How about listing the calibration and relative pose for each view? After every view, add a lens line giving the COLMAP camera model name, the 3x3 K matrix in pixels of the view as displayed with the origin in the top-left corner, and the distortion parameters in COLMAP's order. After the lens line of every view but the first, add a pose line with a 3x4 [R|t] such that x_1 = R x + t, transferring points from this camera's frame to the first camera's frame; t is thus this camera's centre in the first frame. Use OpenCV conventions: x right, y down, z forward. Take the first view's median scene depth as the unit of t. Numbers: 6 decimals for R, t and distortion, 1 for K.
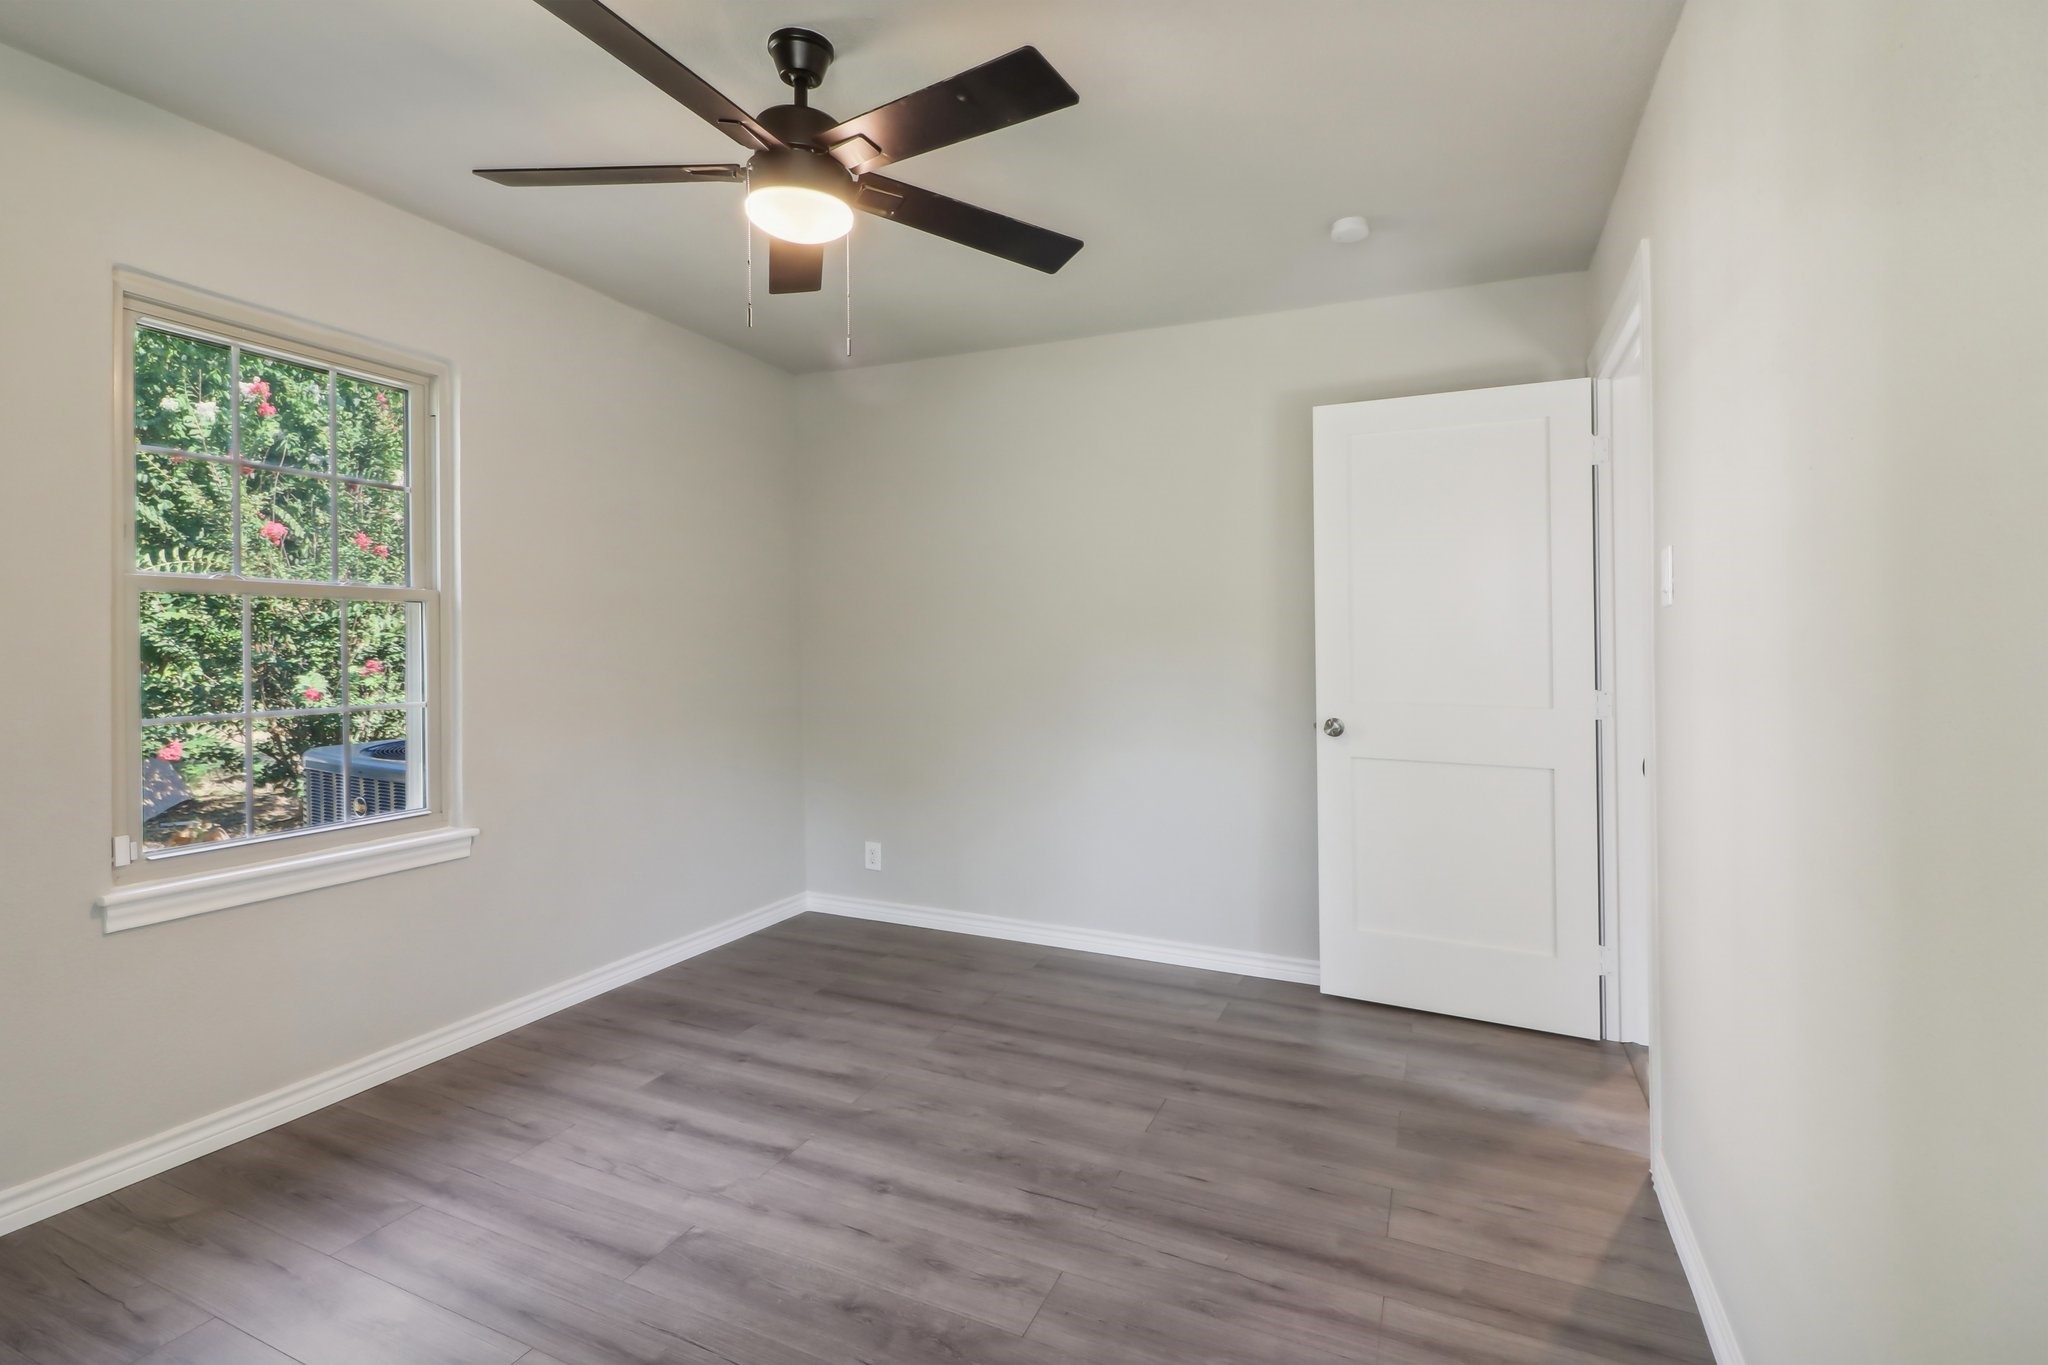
lens RADIAL K [[950.4, 0, 986.2], [0, 950.4, 646.0], [0, 0, 1]] dist [0.028270, -0.023574]
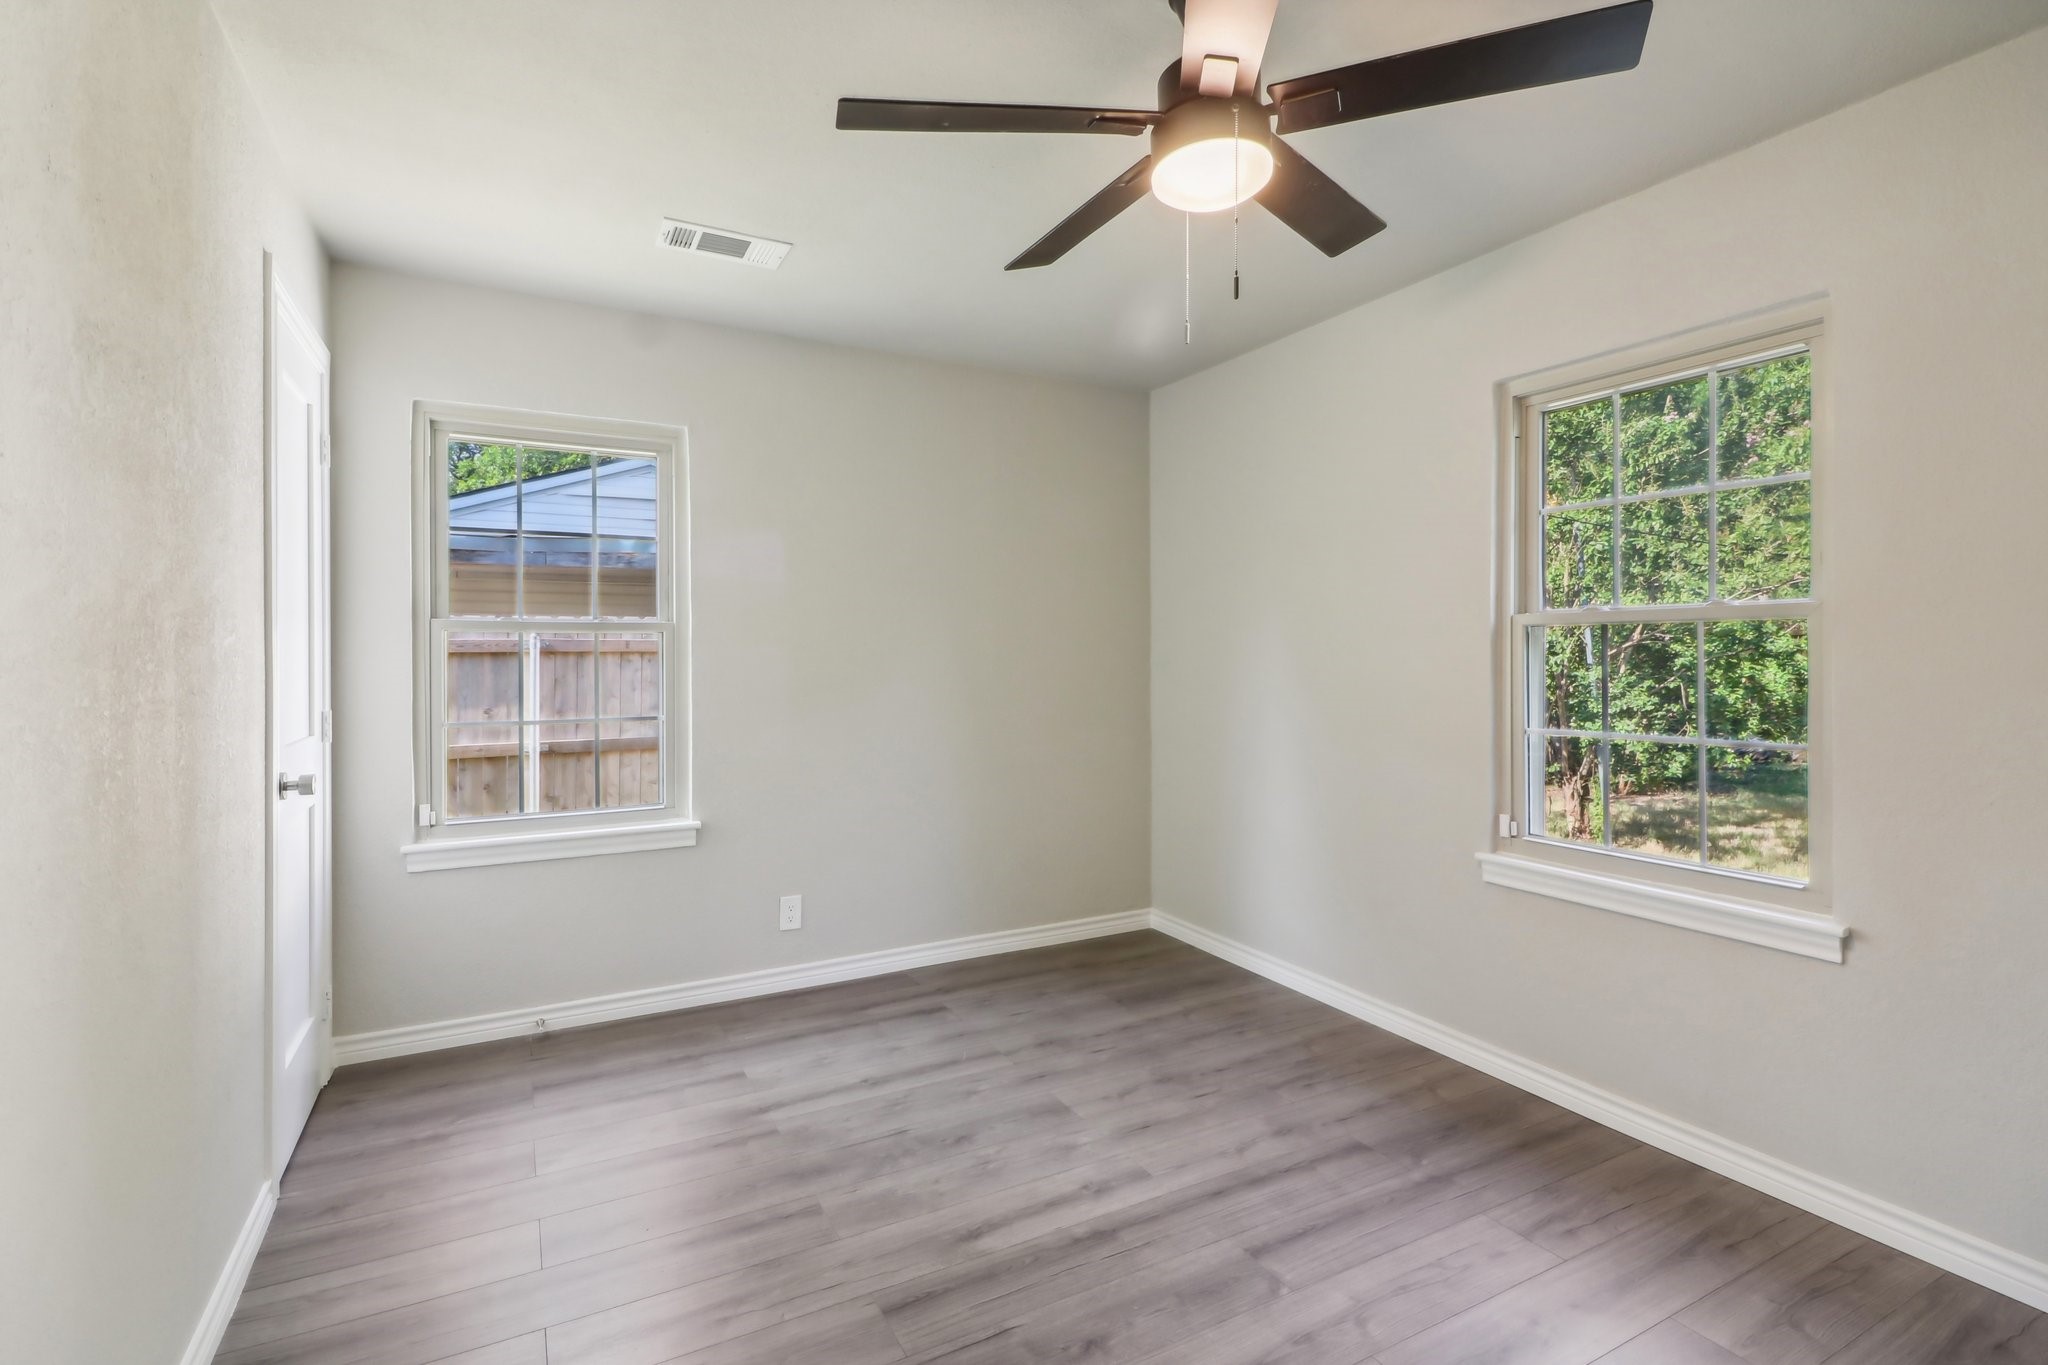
lens RADIAL K [[969.0, 0, 1006.0], [0, 969.0, 655.7], [0, 0, 1]] dist [0.029796, -0.017927]
pose [[-0.598822, -0.009548, -0.800825, 0.473065], [-0.008465, 0.999949, -0.005592, -0.003812], [0.800837, 0.003430, -0.598872, 1.006983]]
